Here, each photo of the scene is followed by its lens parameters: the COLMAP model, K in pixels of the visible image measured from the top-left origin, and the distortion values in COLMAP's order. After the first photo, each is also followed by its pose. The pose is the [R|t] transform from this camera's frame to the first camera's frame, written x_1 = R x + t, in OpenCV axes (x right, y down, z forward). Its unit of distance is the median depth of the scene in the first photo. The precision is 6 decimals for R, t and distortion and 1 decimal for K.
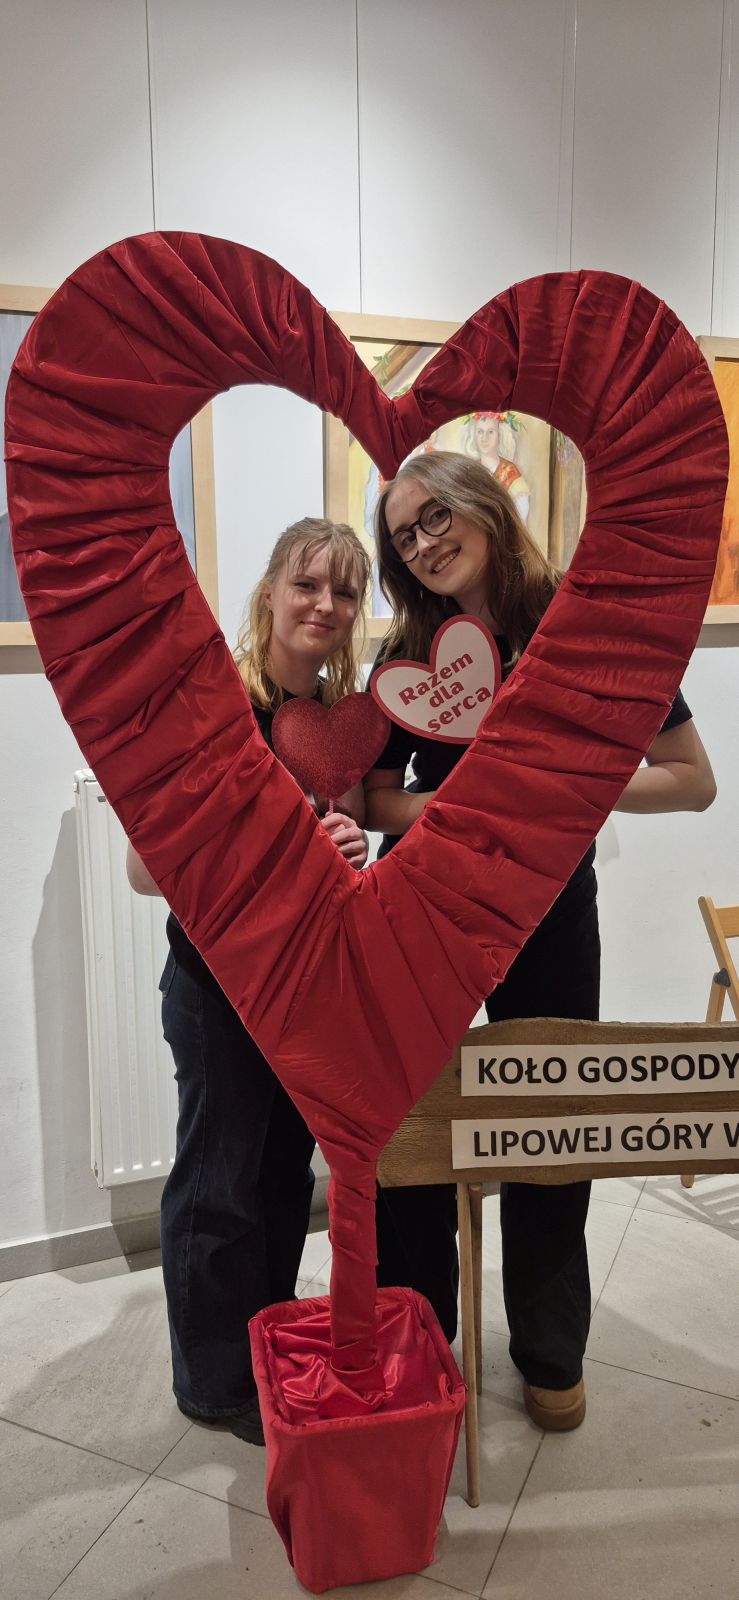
lens RADIAL K [[1238.7, 0, 394.6], [0, 1238.7, 787.8], [0, 0, 1]] dist [0.126412, -0.207011]
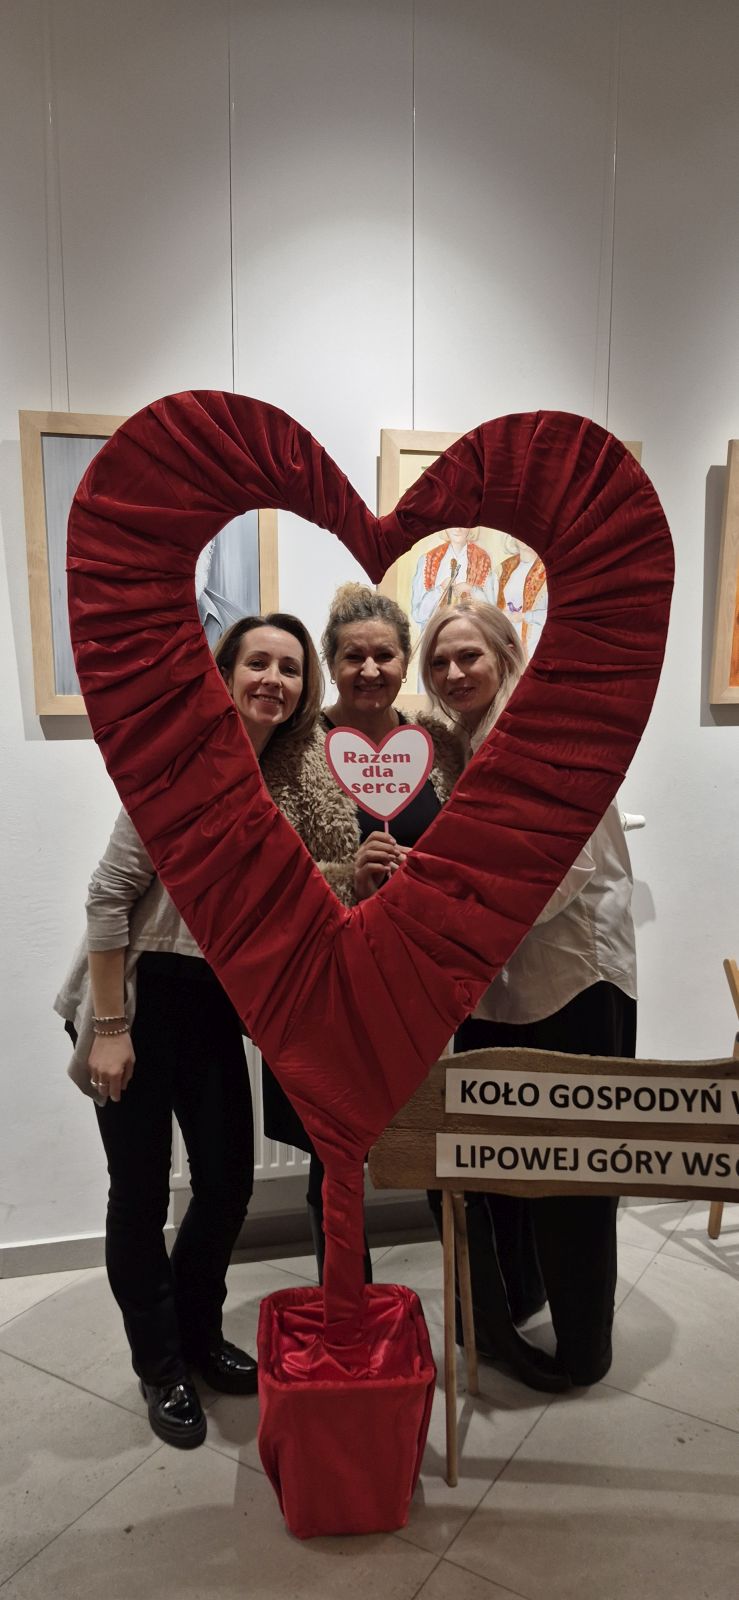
lens RADIAL K [[1279.5, 0, 384.7], [0, 1279.5, 802.4], [0, 0, 1]] dist [0.145472, -0.233397]
pose [[0.989146, 0.025701, -0.144669, 0.186717], [-0.031819, 0.998688, -0.040134, 0.014516], [0.143447, 0.044302, 0.988666, -0.217507]]
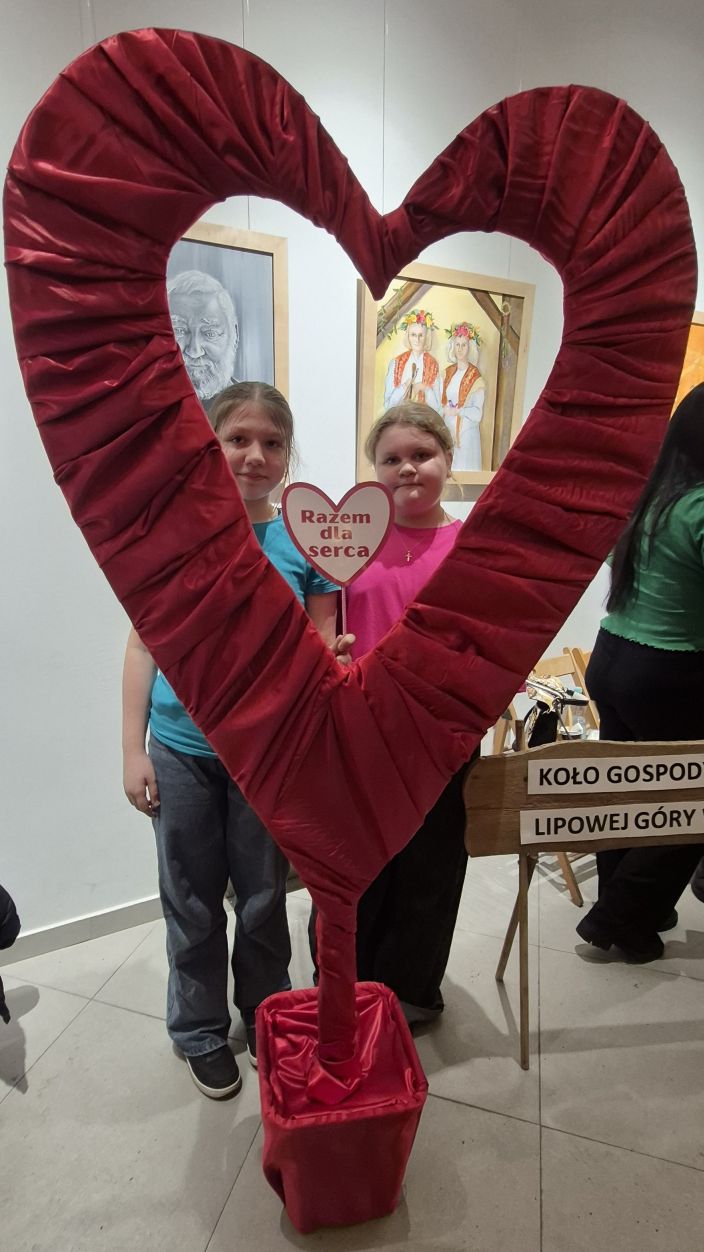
lens RADIAL K [[676.4, 0, 342.3], [0, 676.4, 634.1], [0, 0, 1]] dist [-0.009977, 0.009687]
pose [[0.998689, 0.018245, -0.047834, -0.002428], [-0.015350, 0.998069, 0.060196, 0.003549], [0.048840, -0.059383, 0.997040, 0.409134]]
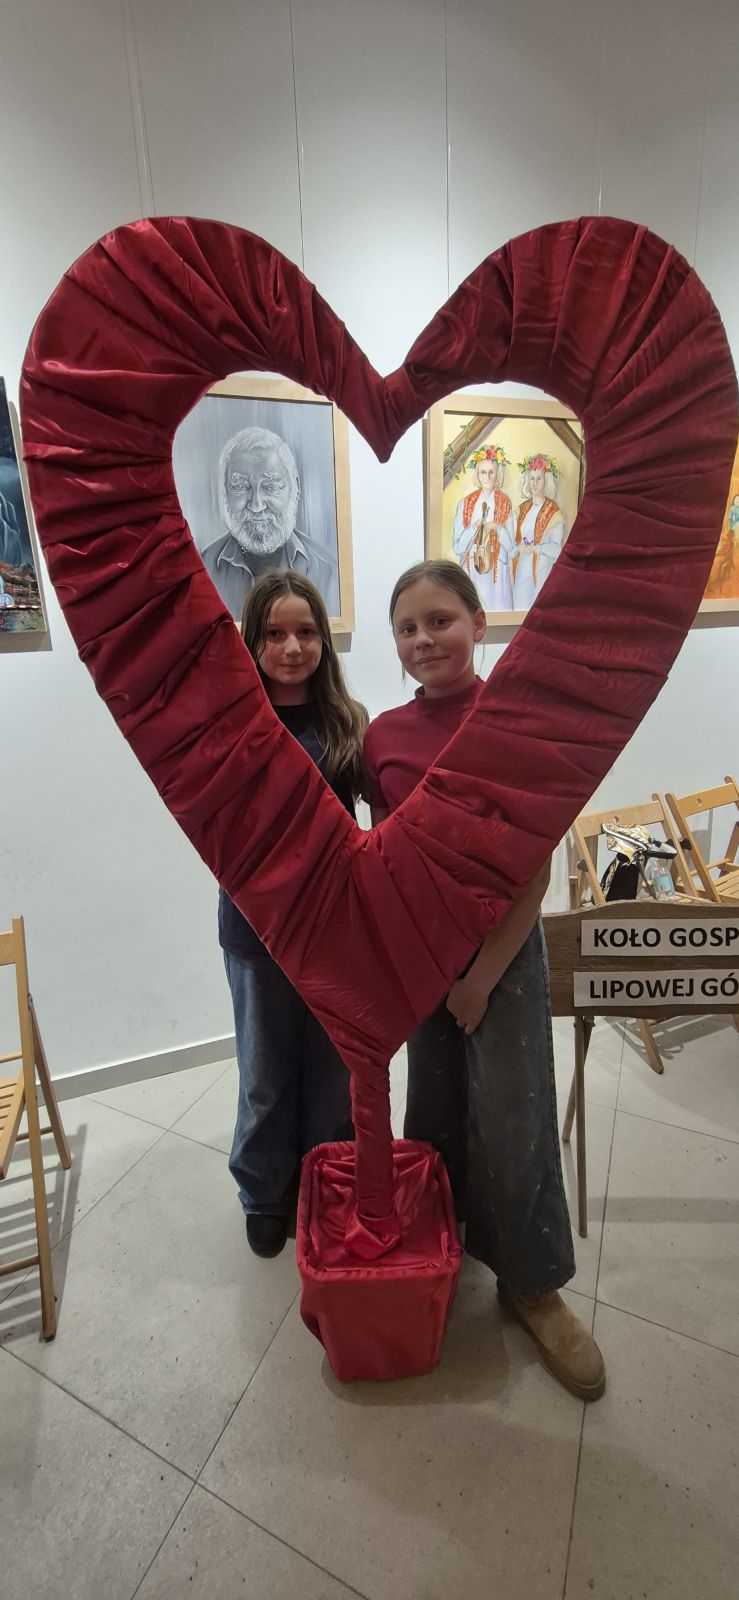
lens RADIAL K [[680.5, 0, 359.6], [0, 680.5, 778.6], [0, 0, 1]] dist [-0.000147, 0.000139]
pose [[0.979925, 0.015520, -0.198763, 0.090740], [0.000801, 0.996651, 0.081769, -0.029352], [0.199366, -0.080287, 0.976631, 0.419989]]
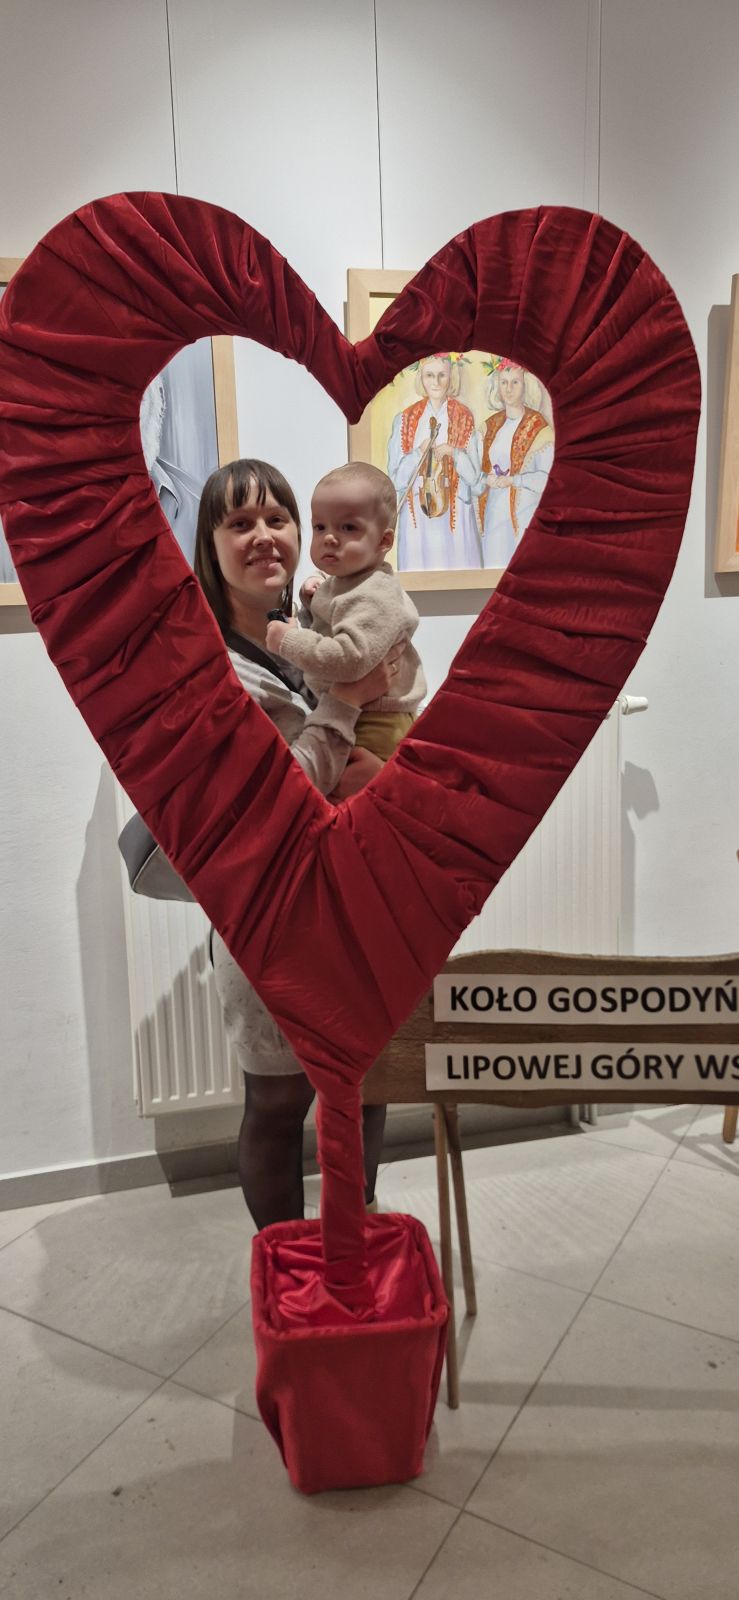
lens RADIAL K [[1239.7, 0, 371.2], [0, 1239.7, 787.4], [0, 0, 1]] dist [0.131223, -0.210480]
pose [[0.991680, -0.000922, -0.128725, 0.140618], [0.003444, 0.999806, 0.019372, 0.032724], [0.128682, -0.019655, 0.991491, -0.027279]]
